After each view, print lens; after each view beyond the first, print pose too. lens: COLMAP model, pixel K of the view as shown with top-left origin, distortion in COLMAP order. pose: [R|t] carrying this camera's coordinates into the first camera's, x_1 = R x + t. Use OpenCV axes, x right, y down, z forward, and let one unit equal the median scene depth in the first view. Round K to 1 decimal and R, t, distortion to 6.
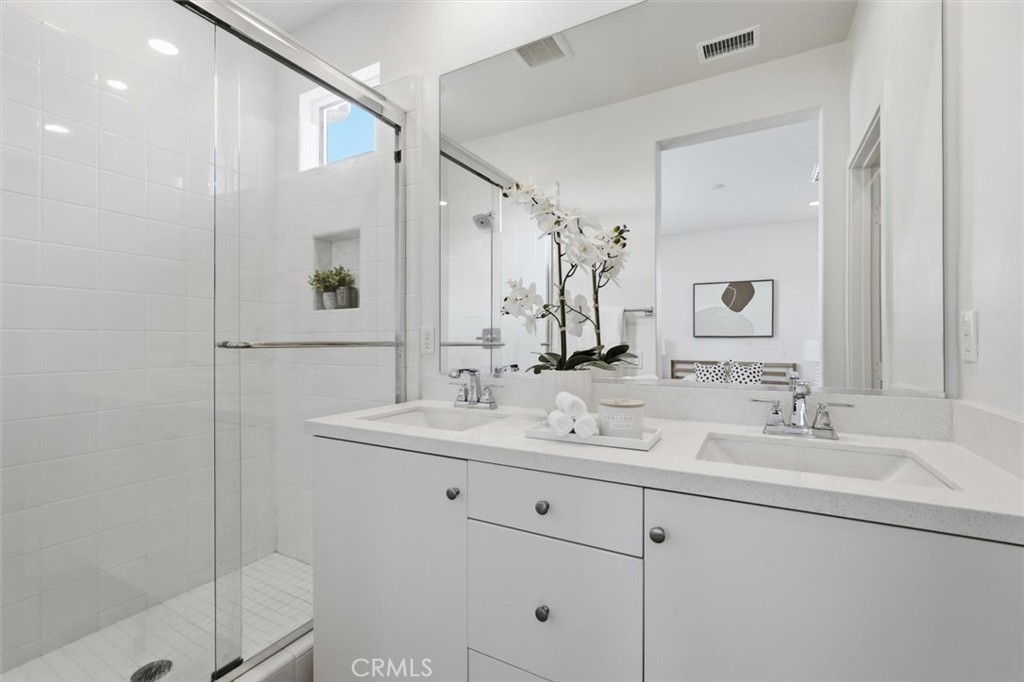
lens RADIAL K [[455.7, 0, 510.0], [0, 455.7, 340.2], [0, 0, 1]] dist [-0.004029, 0.003520]
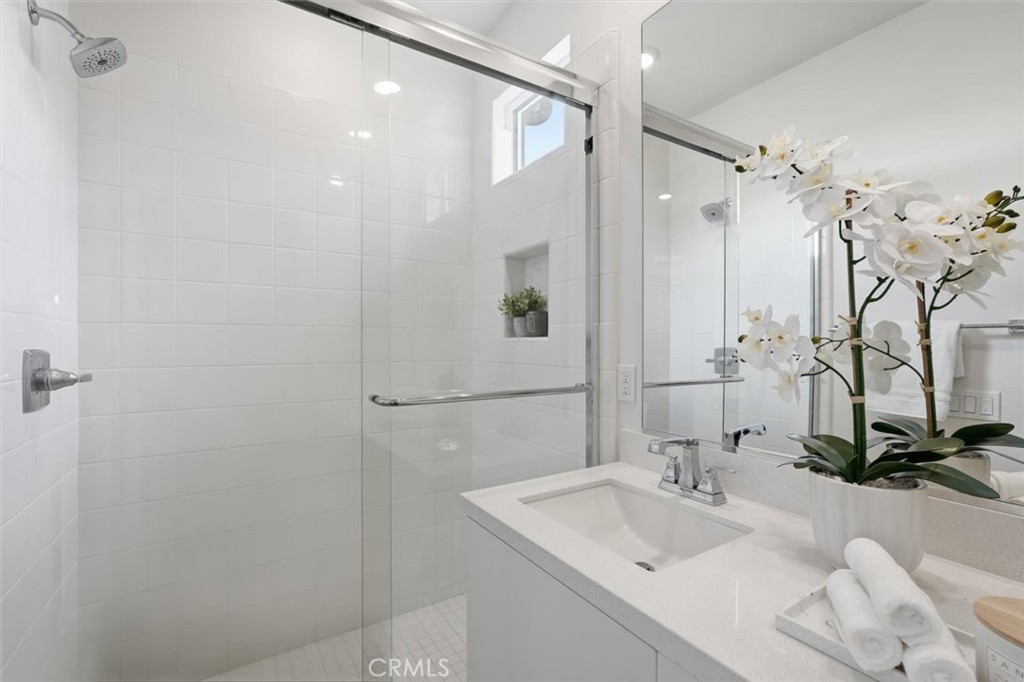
lens RADIAL K [[455.7, 0, 515.1], [0, 455.7, 342.6], [0, 0, 1]] dist [-0.004029, 0.003520]
pose [[0.883821, 0.001017, -0.467824, 0.007256], [0.001865, 0.999982, 0.005697, -0.071331], [0.467821, -0.005907, 0.883803, 0.252038]]
